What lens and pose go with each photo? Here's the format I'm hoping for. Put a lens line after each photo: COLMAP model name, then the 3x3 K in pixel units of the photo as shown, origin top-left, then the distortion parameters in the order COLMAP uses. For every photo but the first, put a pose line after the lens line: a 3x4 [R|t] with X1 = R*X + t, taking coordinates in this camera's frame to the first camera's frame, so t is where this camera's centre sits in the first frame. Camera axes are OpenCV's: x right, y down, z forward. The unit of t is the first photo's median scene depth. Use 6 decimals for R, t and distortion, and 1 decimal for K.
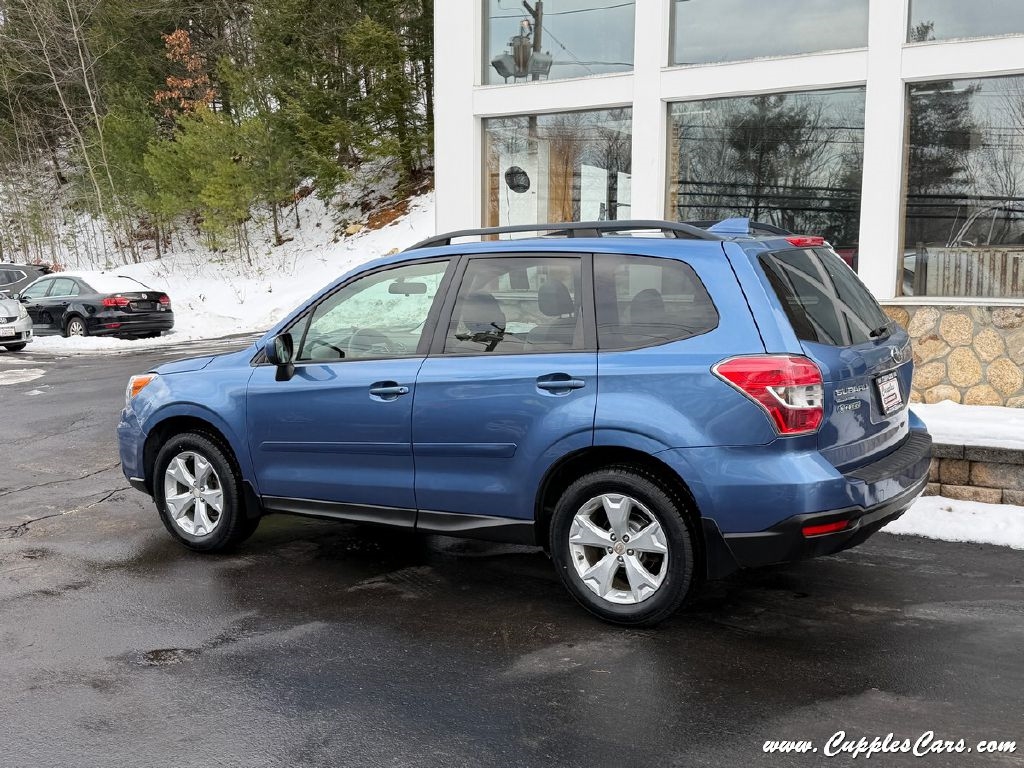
lens RADIAL K [[1054.8, 0, 512.0], [0, 1054.8, 384.0], [0, 0, 1]] dist [0.186934, -0.413167]
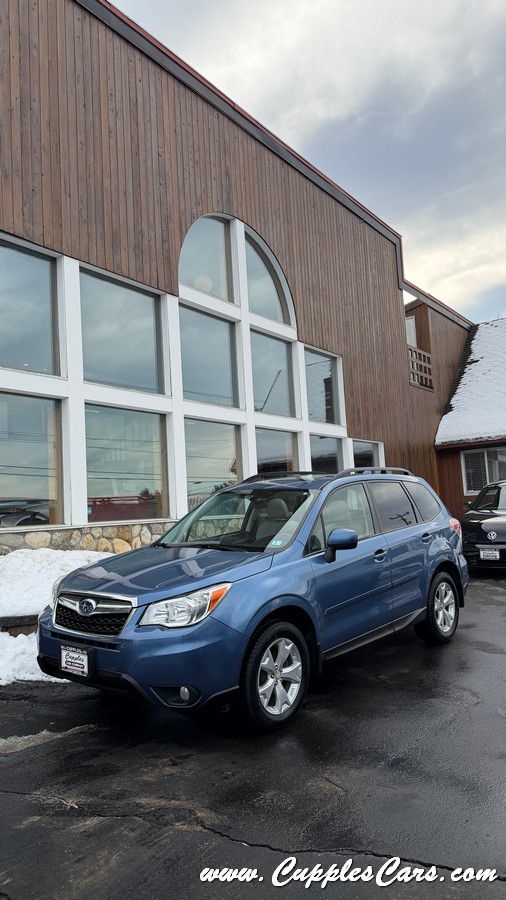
lens RADIAL K [[631.7, 0, 253.0], [0, 631.7, 450.0], [0, 0, 1]] dist [0.178345, -0.365686]
pose [[0.112536, 0.089808, 0.989581, -1.220402], [0.156735, 0.981835, -0.106930, -0.086177], [-0.981208, 0.167135, 0.096416, 1.088297]]
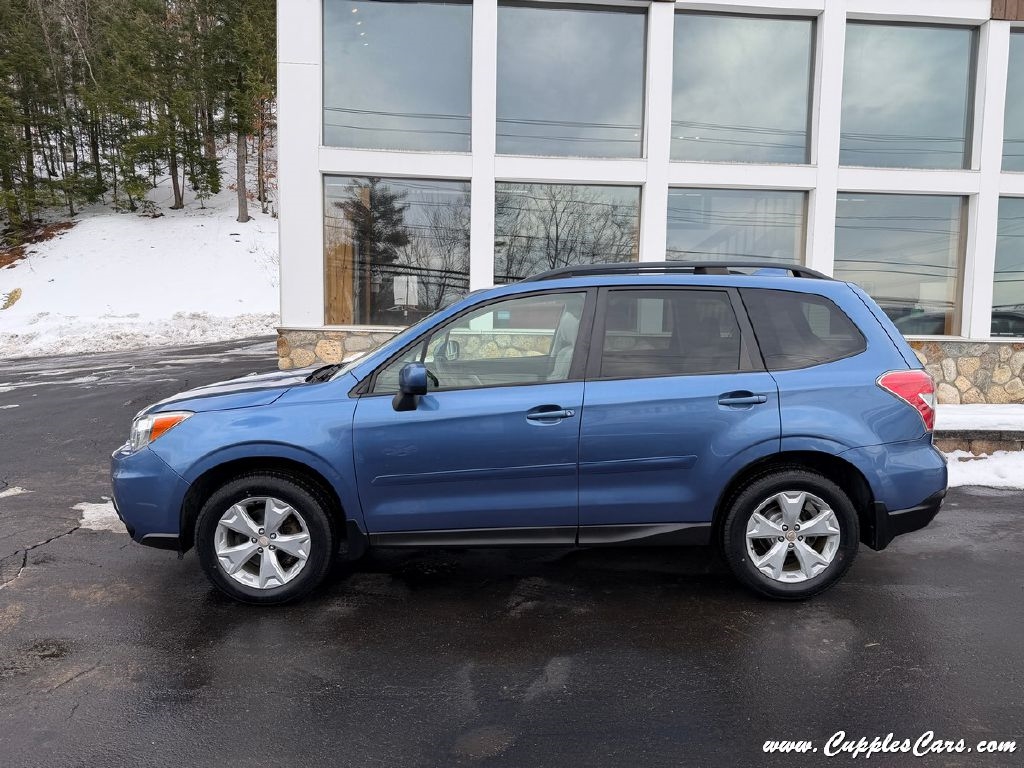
lens RADIAL K [[724.2, 0, 530.3], [0, 724.2, 382.5], [0, 0, 1]] dist [0.087591, -0.100793]
pose [[0.832154, -0.032013, 0.553620, -0.529663], [0.043034, 0.999050, -0.006915, -0.021397], [-0.552872, 0.029579, 0.832741, 0.424357]]
